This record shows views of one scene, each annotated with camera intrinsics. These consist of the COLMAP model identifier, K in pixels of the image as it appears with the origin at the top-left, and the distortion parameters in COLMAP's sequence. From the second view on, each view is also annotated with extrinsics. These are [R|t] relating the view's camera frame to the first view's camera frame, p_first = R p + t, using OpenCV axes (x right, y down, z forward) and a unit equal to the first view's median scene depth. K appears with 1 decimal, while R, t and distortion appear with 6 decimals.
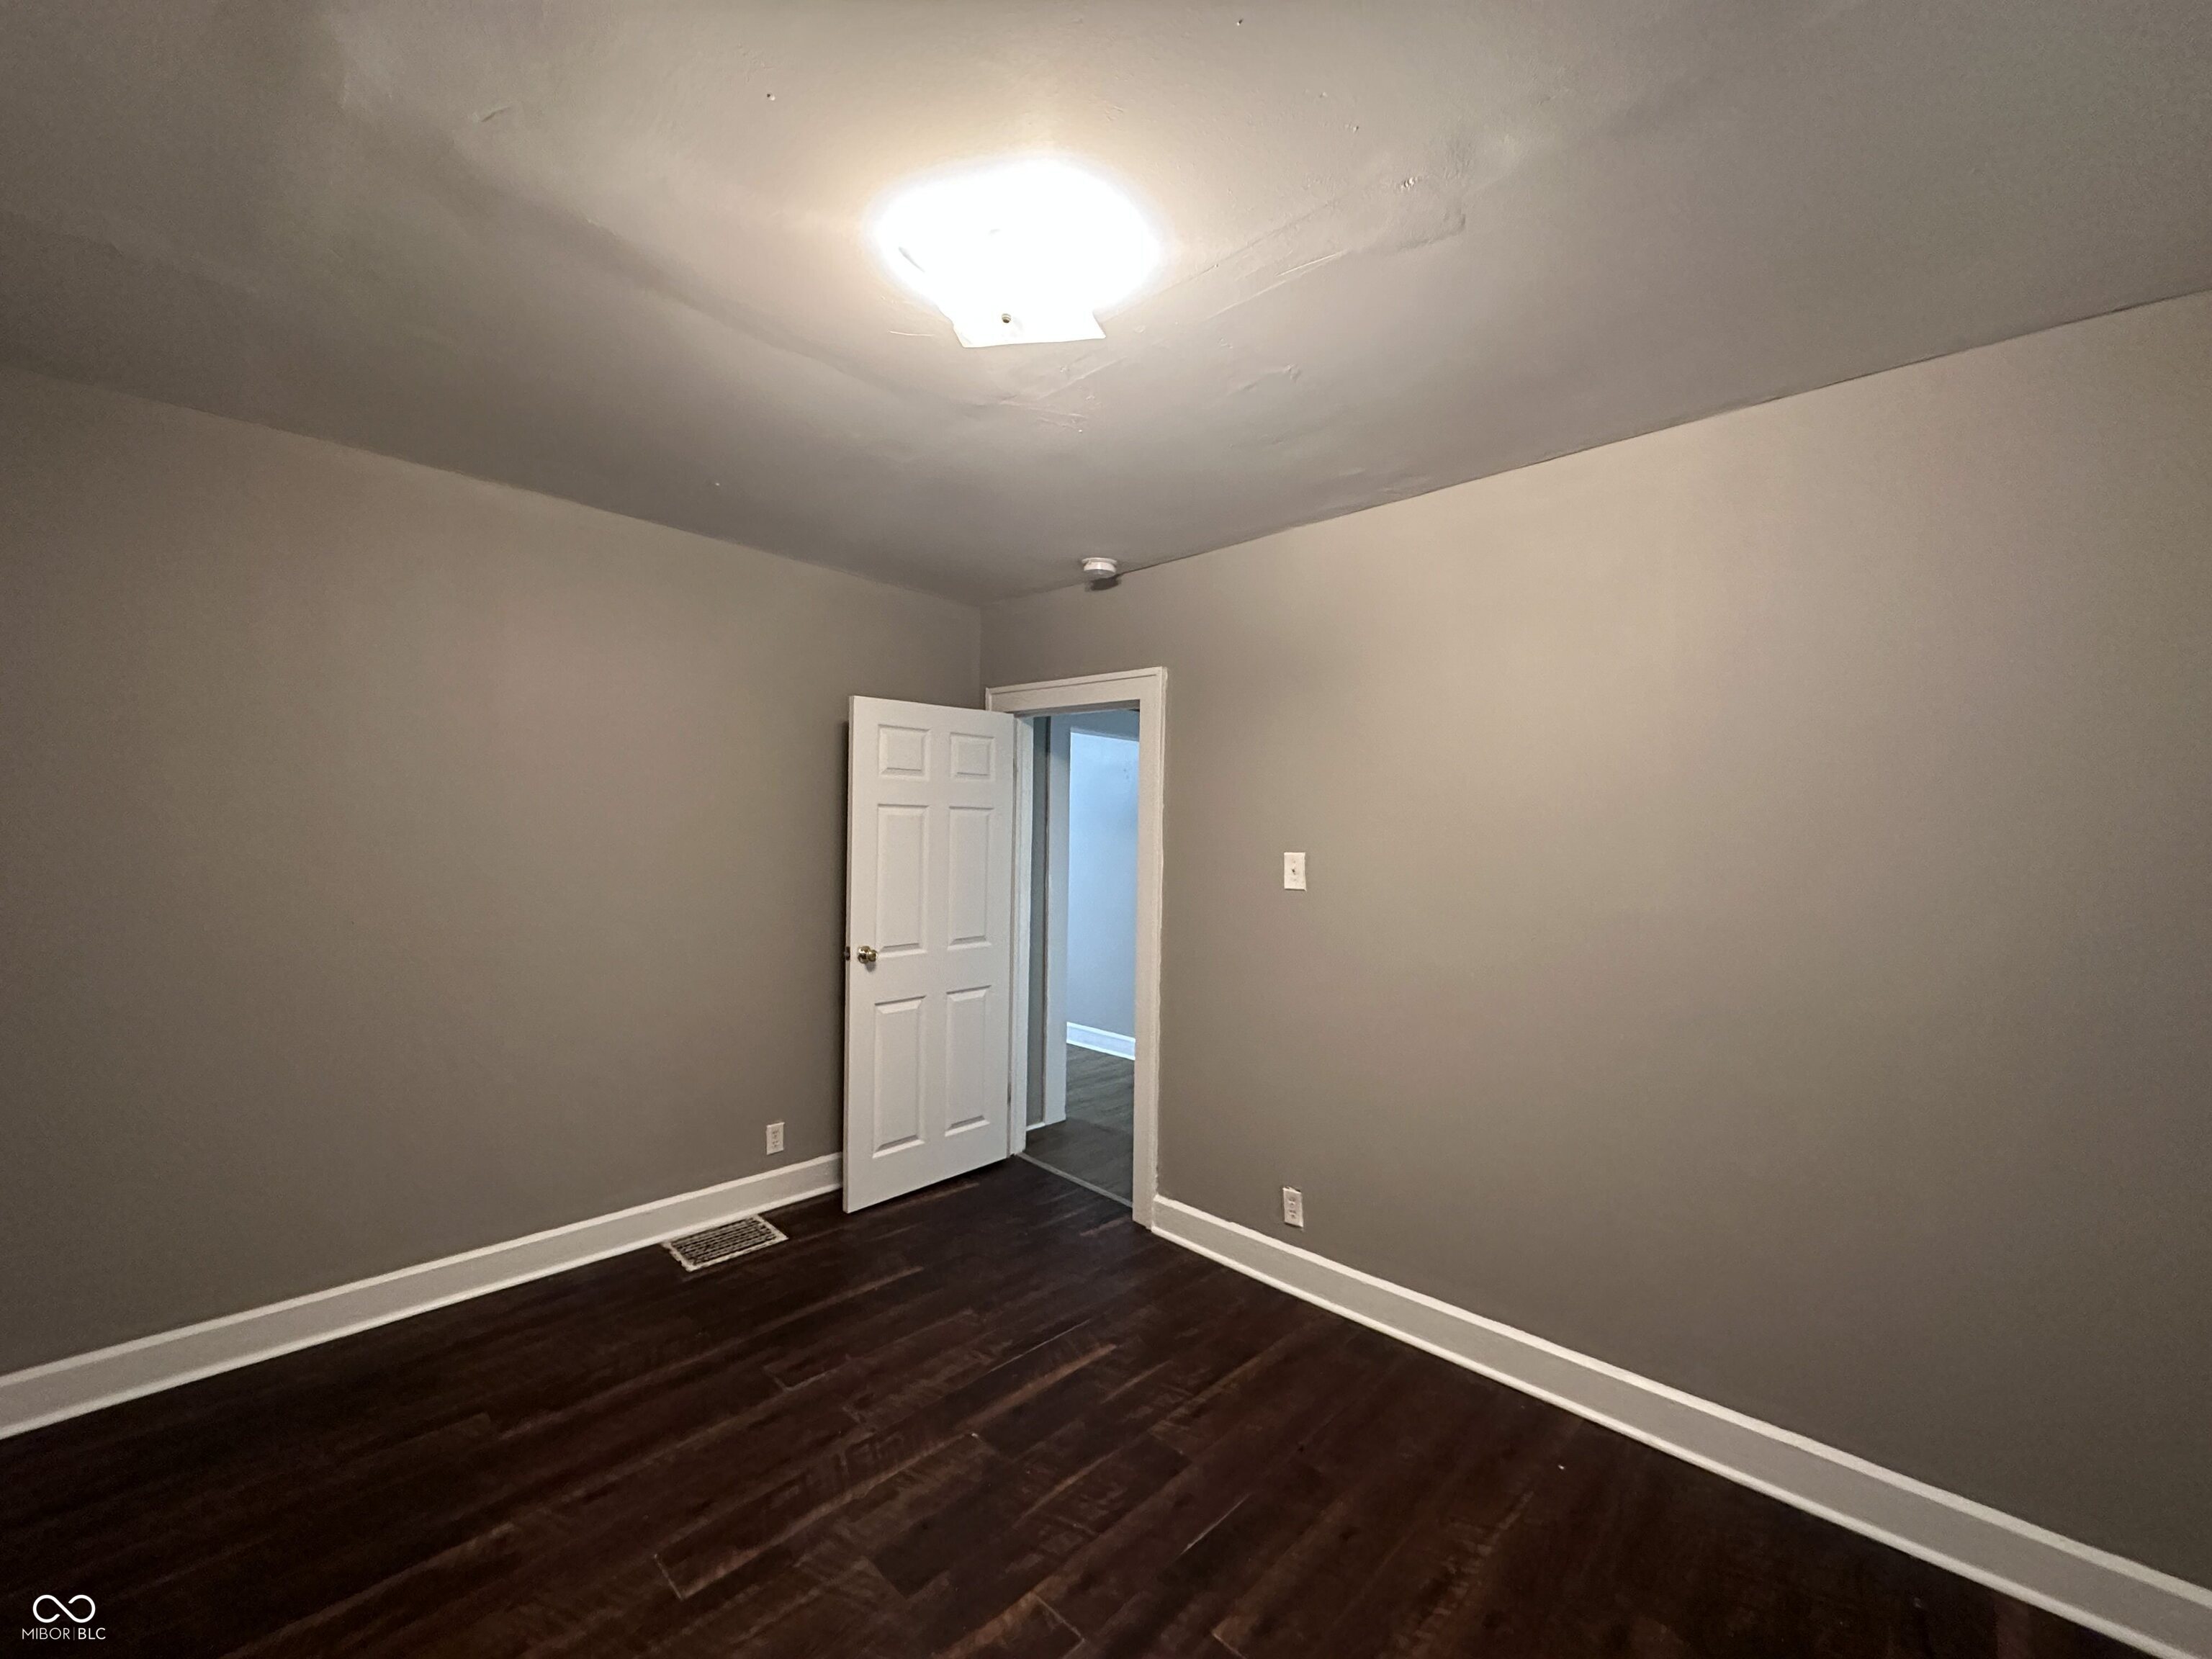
lens RADIAL K [[881.5, 0, 1106.0], [0, 881.5, 829.5], [0, 0, 1]] dist [-0.009453, -0.000124]
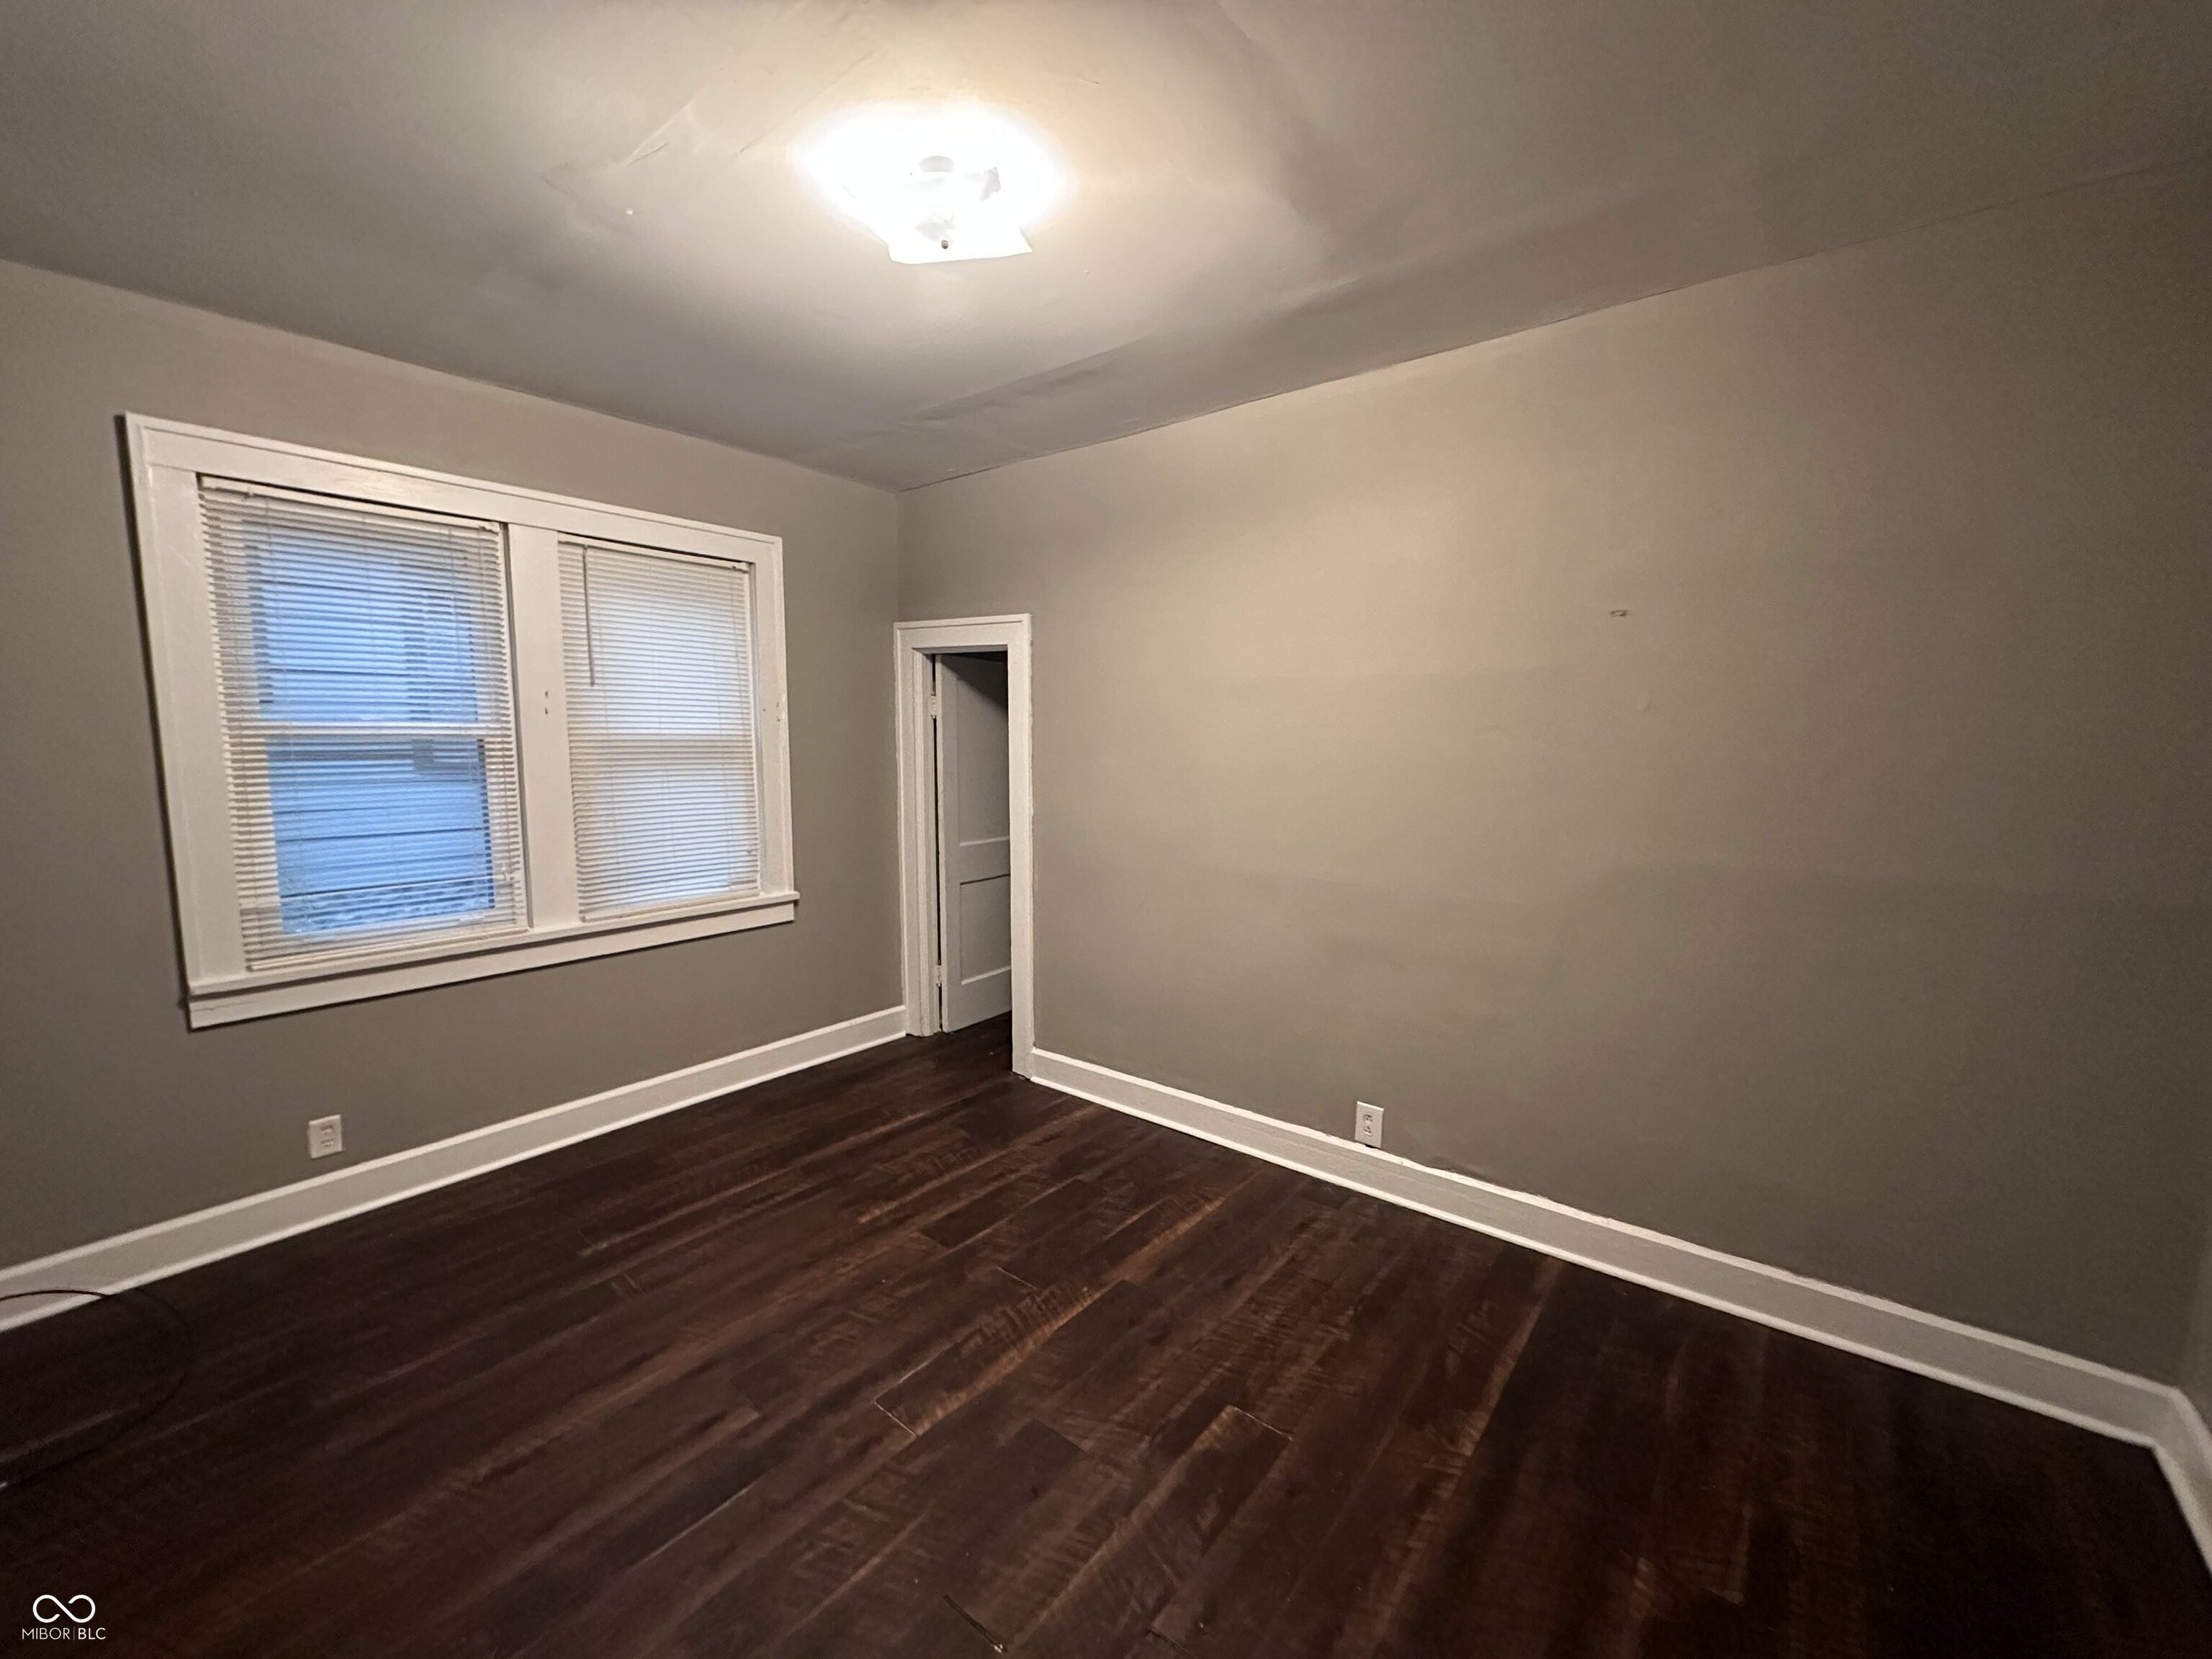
lens RADIAL K [[881.5, 0, 1106.0], [0, 881.5, 829.5], [0, 0, 1]] dist [-0.009453, -0.000124]
pose [[-0.995290, -0.013372, -0.096018, -0.187466], [-0.023252, 0.994458, 0.102527, 0.022953], [0.094115, 0.104277, -0.990085, 1.872290]]
